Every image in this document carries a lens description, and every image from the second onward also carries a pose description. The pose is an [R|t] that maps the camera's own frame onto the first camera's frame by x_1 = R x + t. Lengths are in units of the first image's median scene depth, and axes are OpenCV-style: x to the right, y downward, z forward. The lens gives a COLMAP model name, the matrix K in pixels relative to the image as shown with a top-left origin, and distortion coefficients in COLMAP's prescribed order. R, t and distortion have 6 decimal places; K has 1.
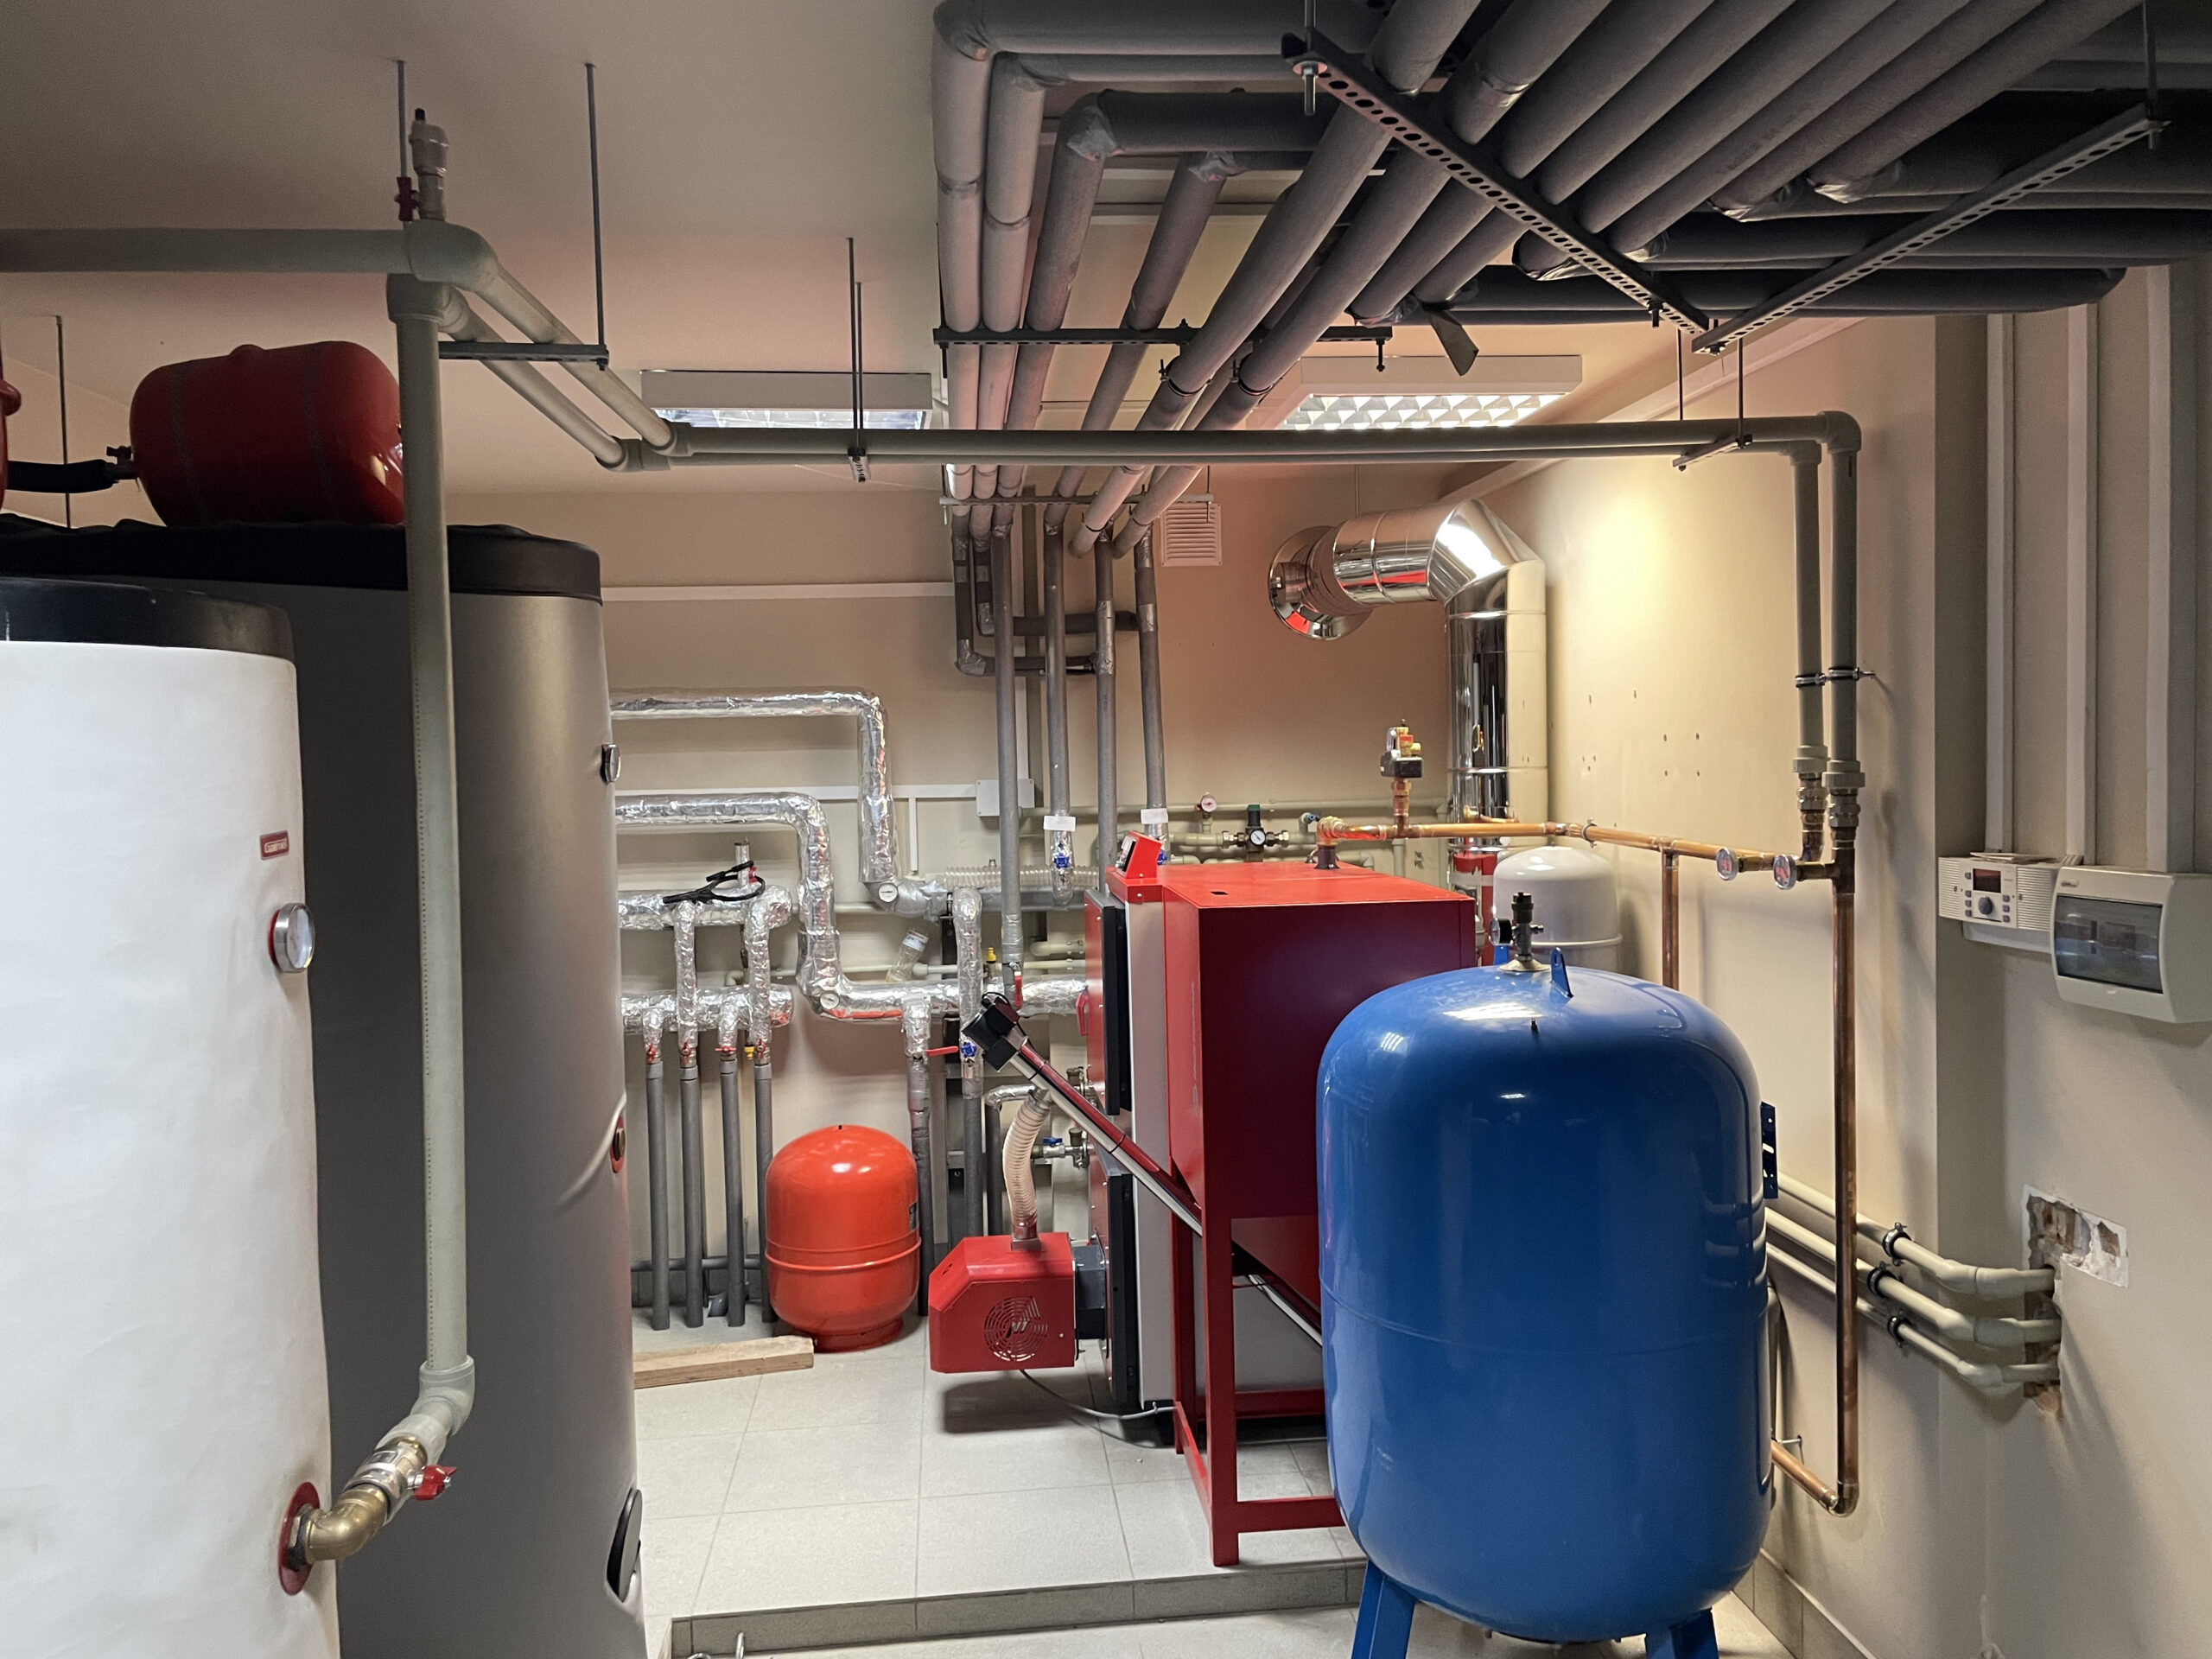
lens RADIAL K [[1681.0, 0, 1117.0], [0, 1681.0, 816.5], [0, 0, 1]] dist [0.111389, -0.148295]
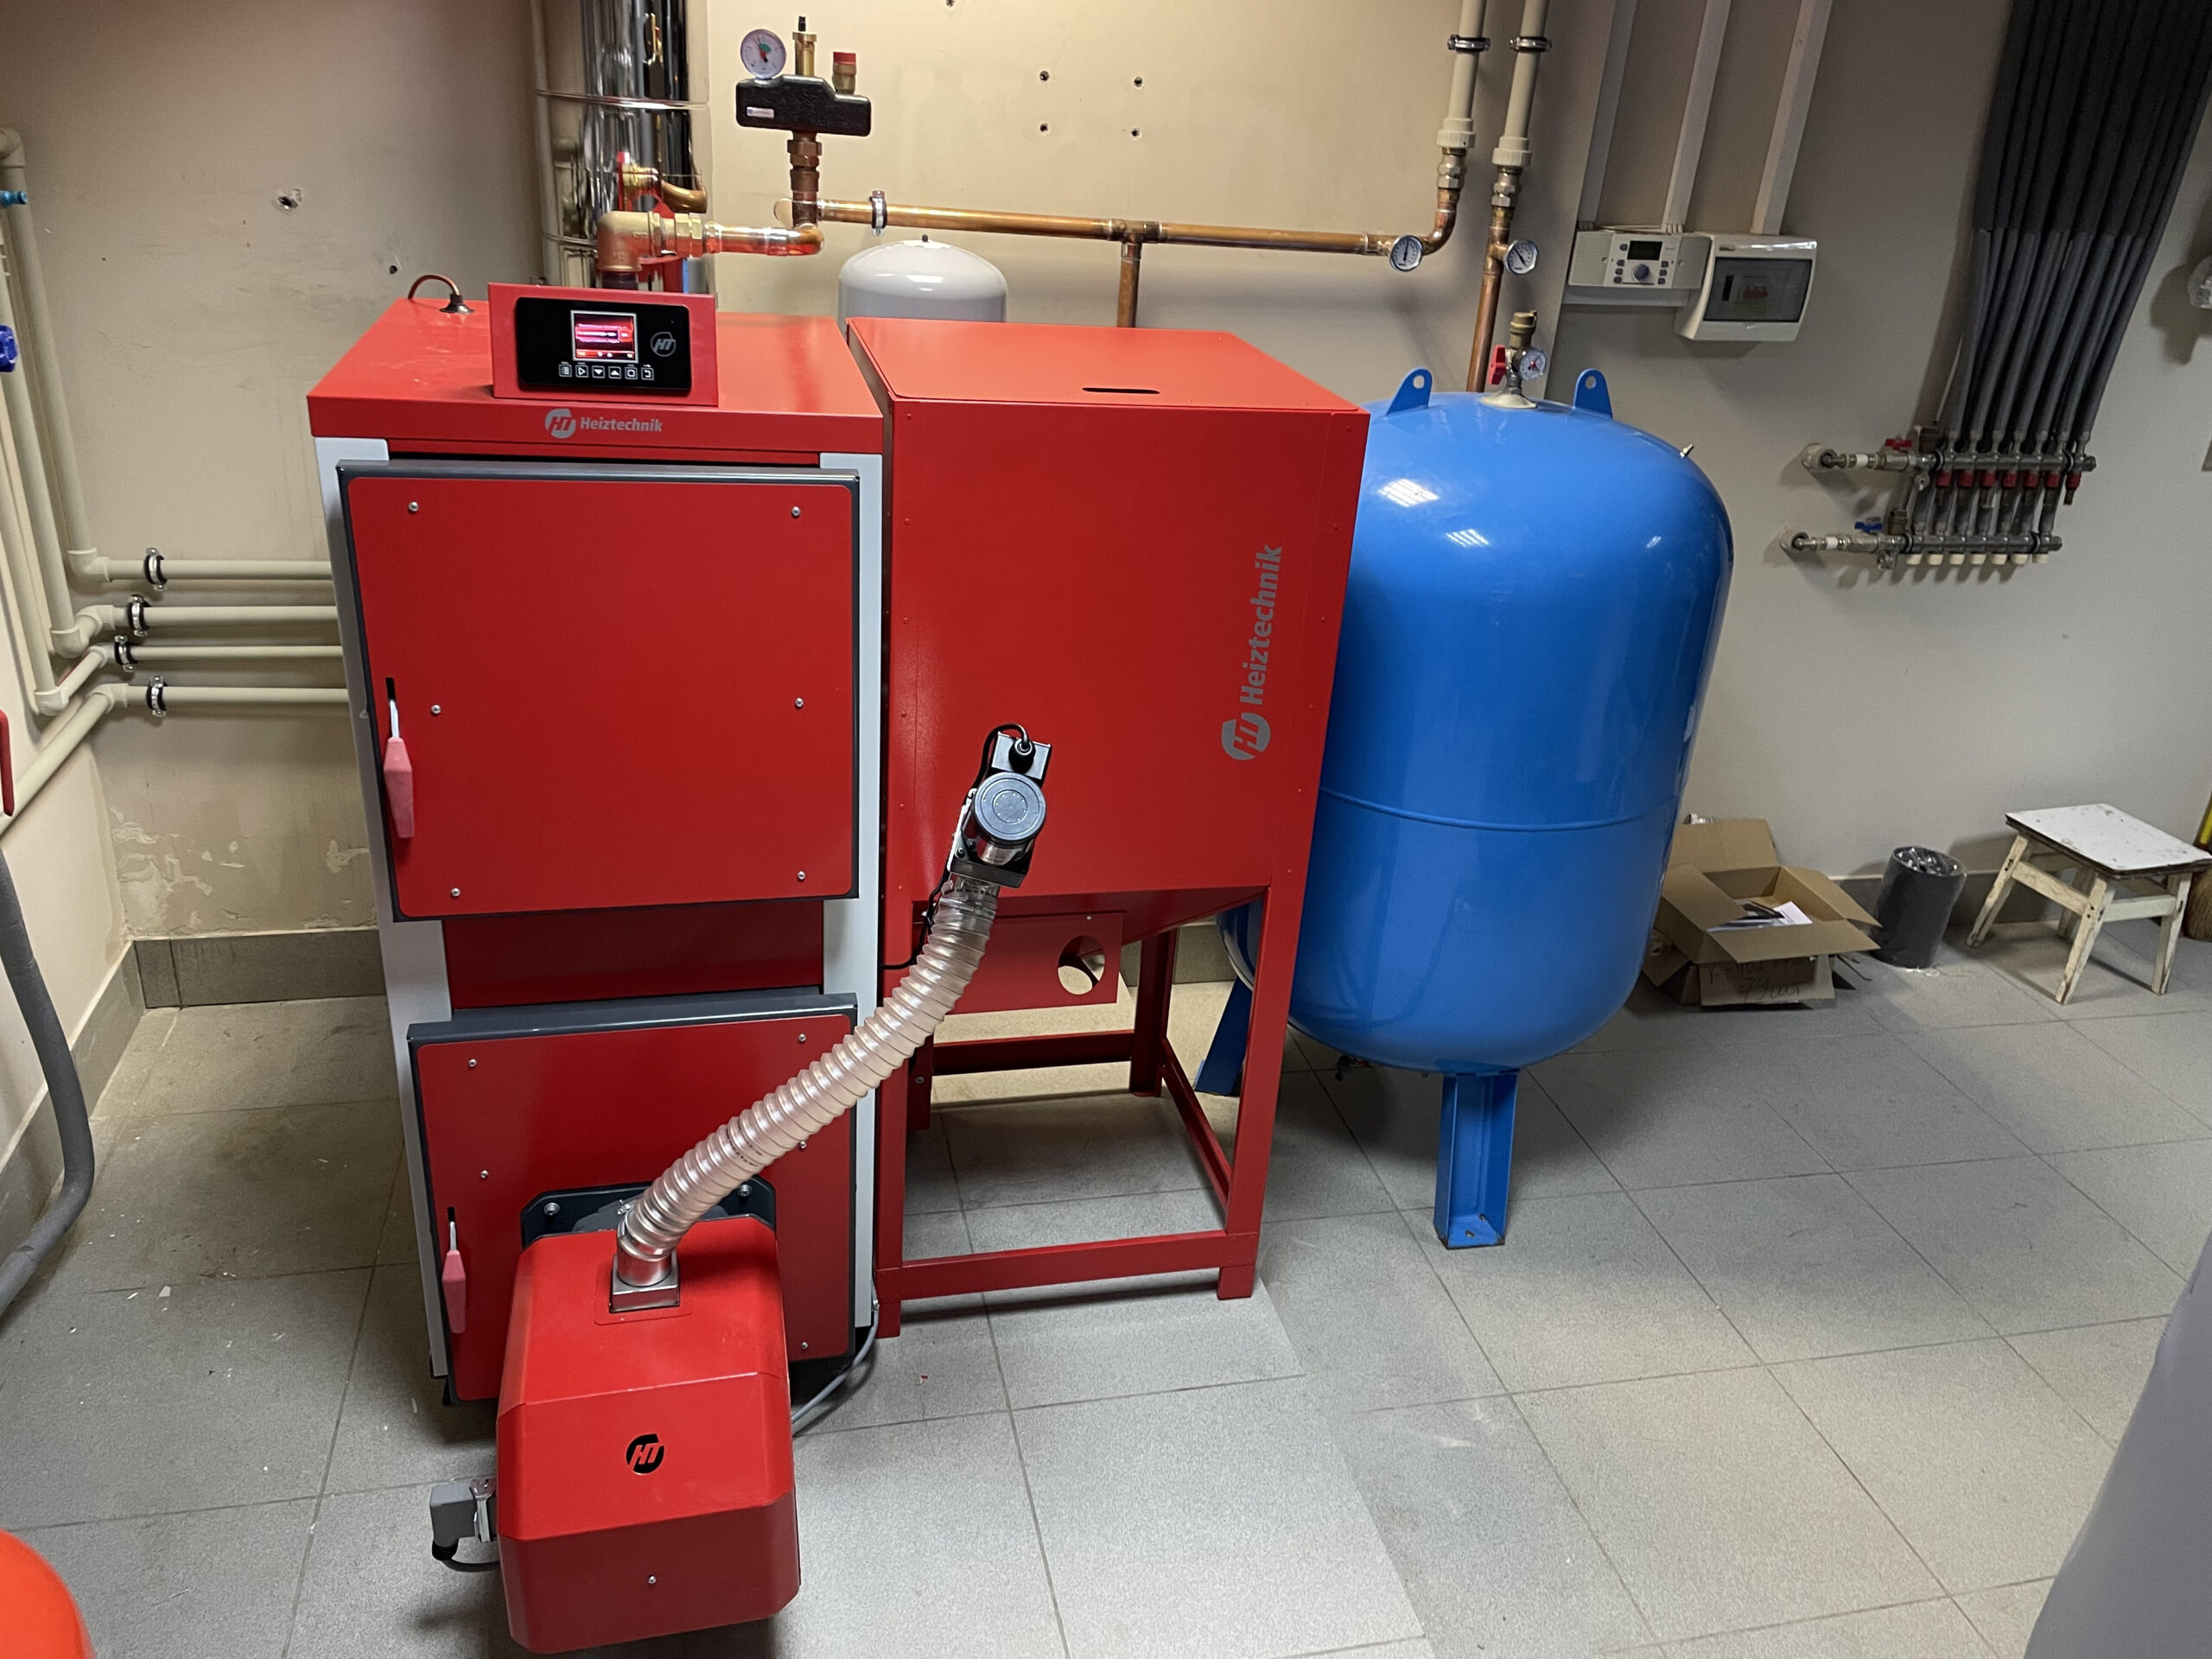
lens RADIAL K [[1681.0, 0, 1117.0], [0, 1681.0, 816.5], [0, 0, 1]] dist [0.111389, -0.148295]
pose [[-0.139415, -0.392856, 0.908971, -0.454457], [-0.024708, 0.919029, 0.393414, -0.039645], [-0.989926, 0.032389, -0.137833, 0.991855]]
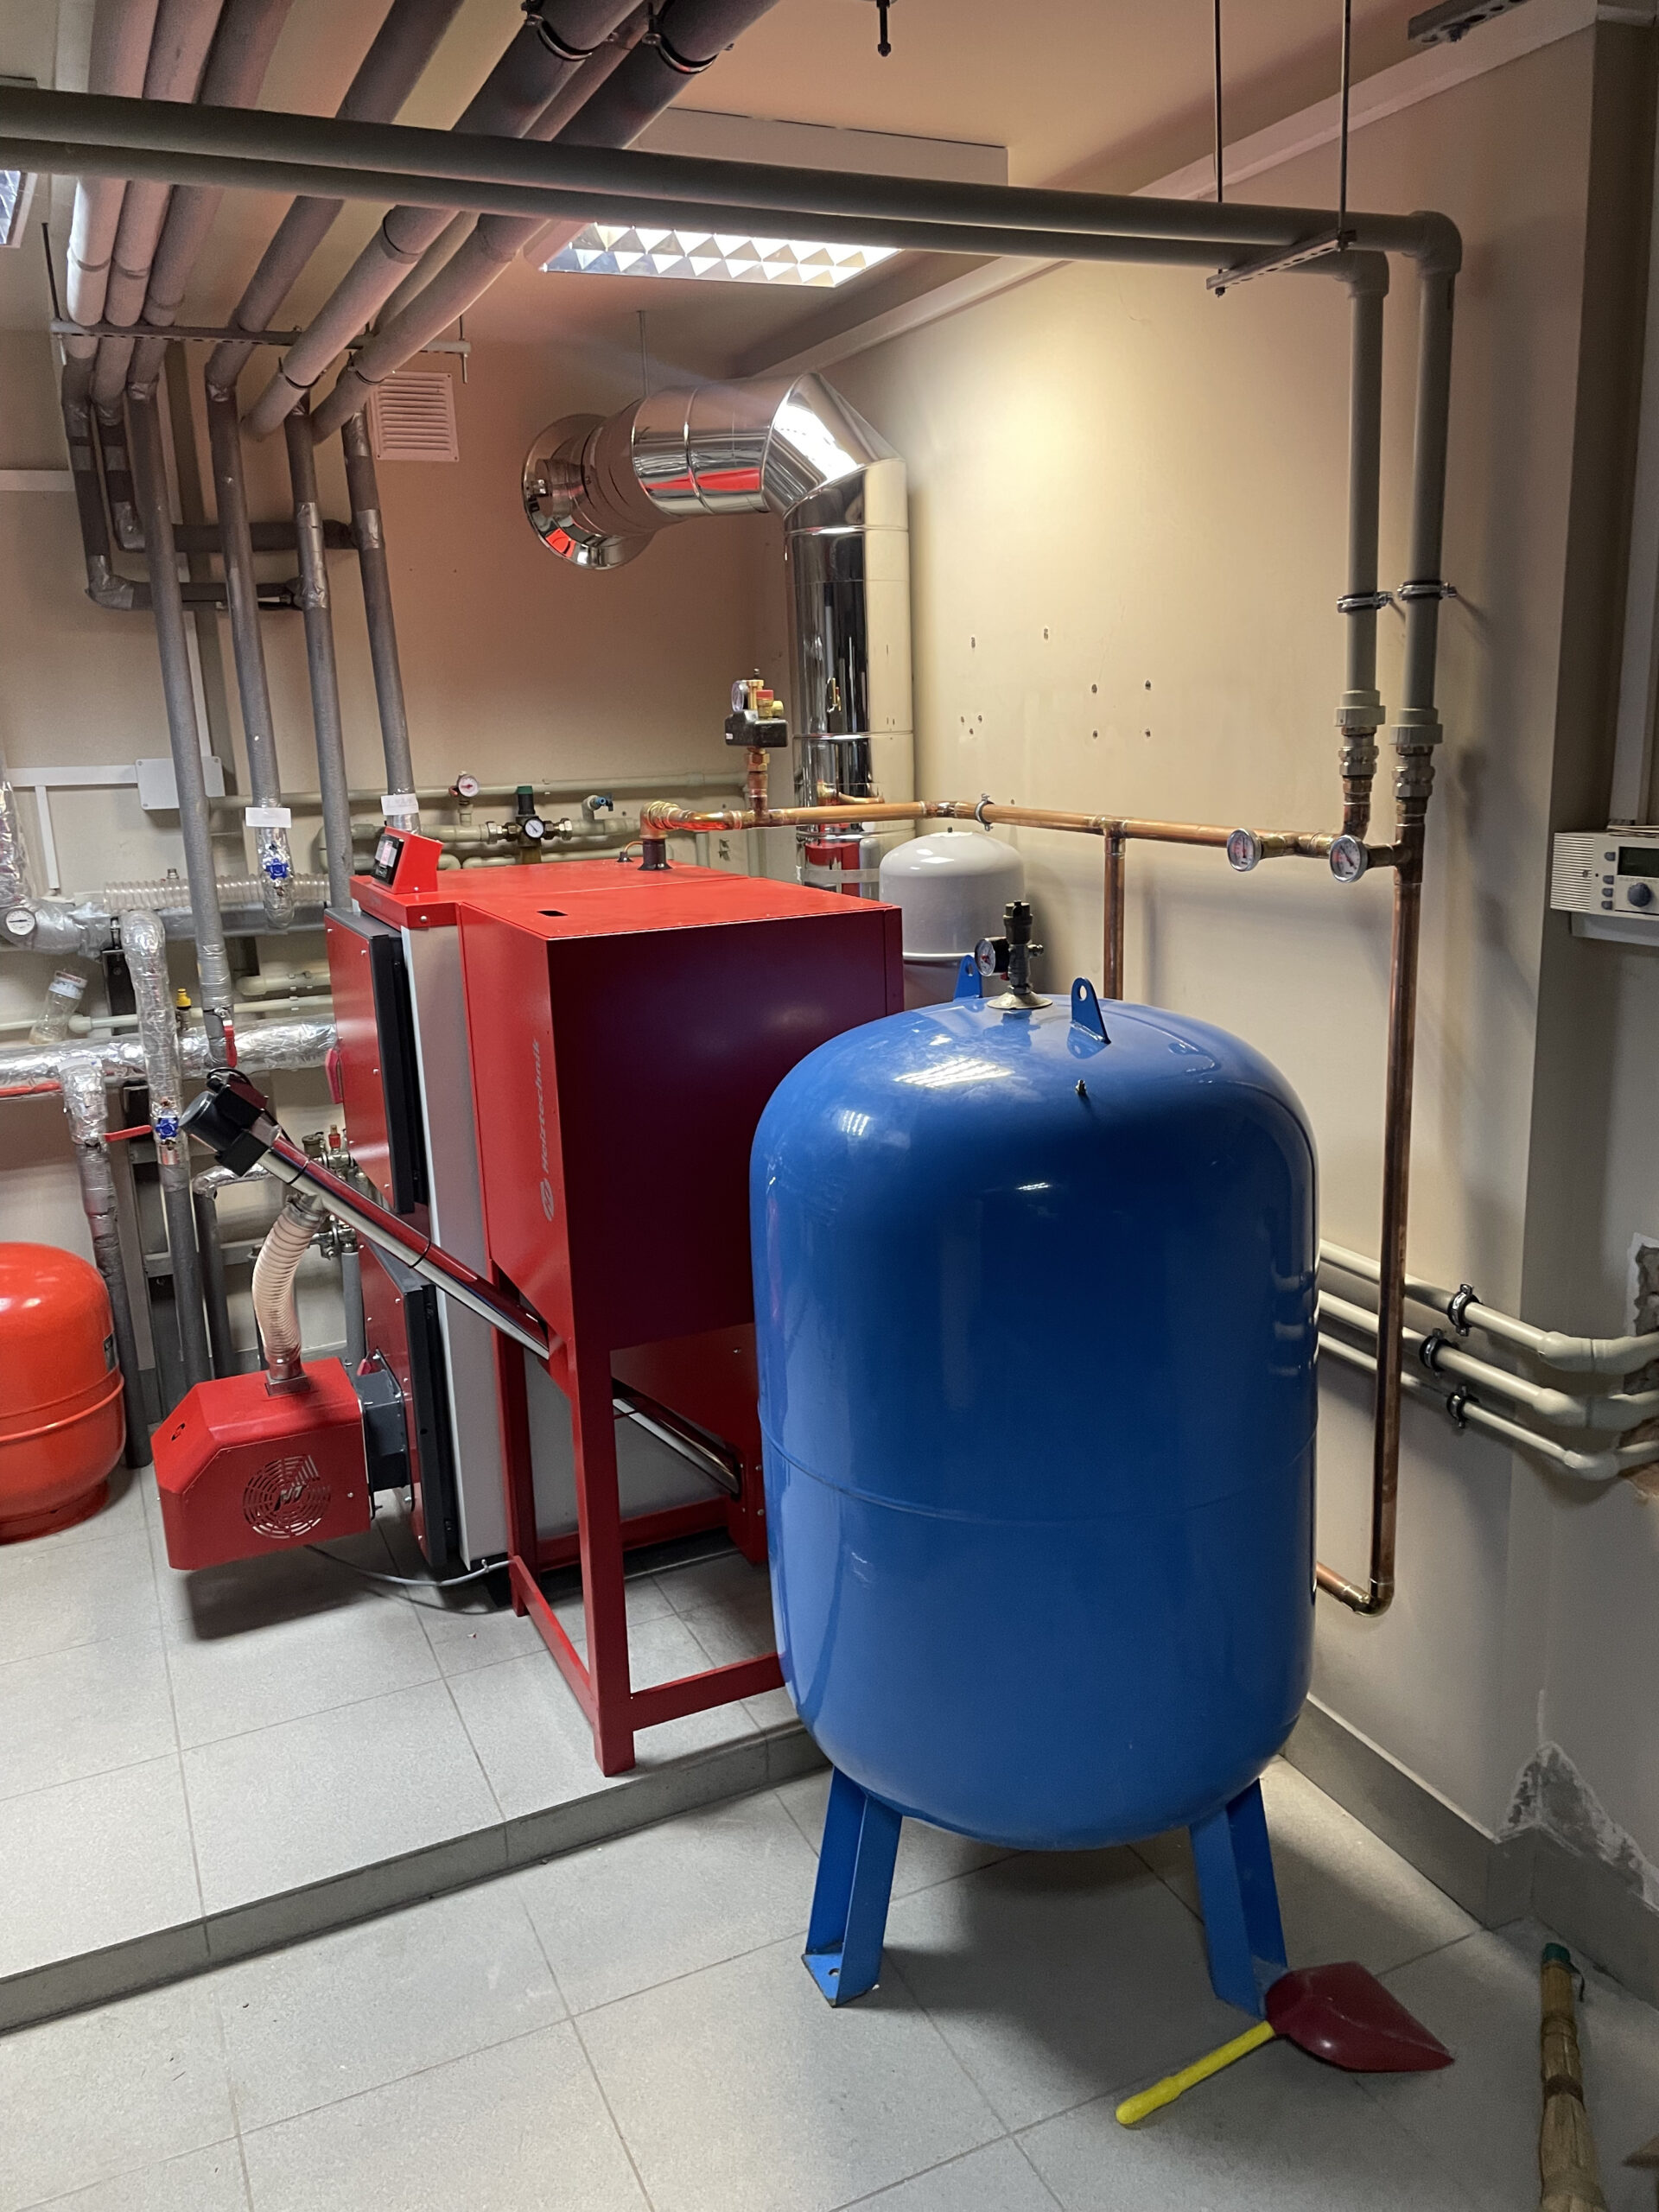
lens RADIAL K [[1681.0, 0, 832.2], [0, 1681.0, 1083.9], [0, 0, 1]] dist [0.111389, -0.148295]
pose [[0.945198, -0.082324, 0.315950, -0.055732], [0.027294, 0.984226, 0.174798, -0.005631], [-0.325356, -0.156595, 0.932535, 0.245868]]
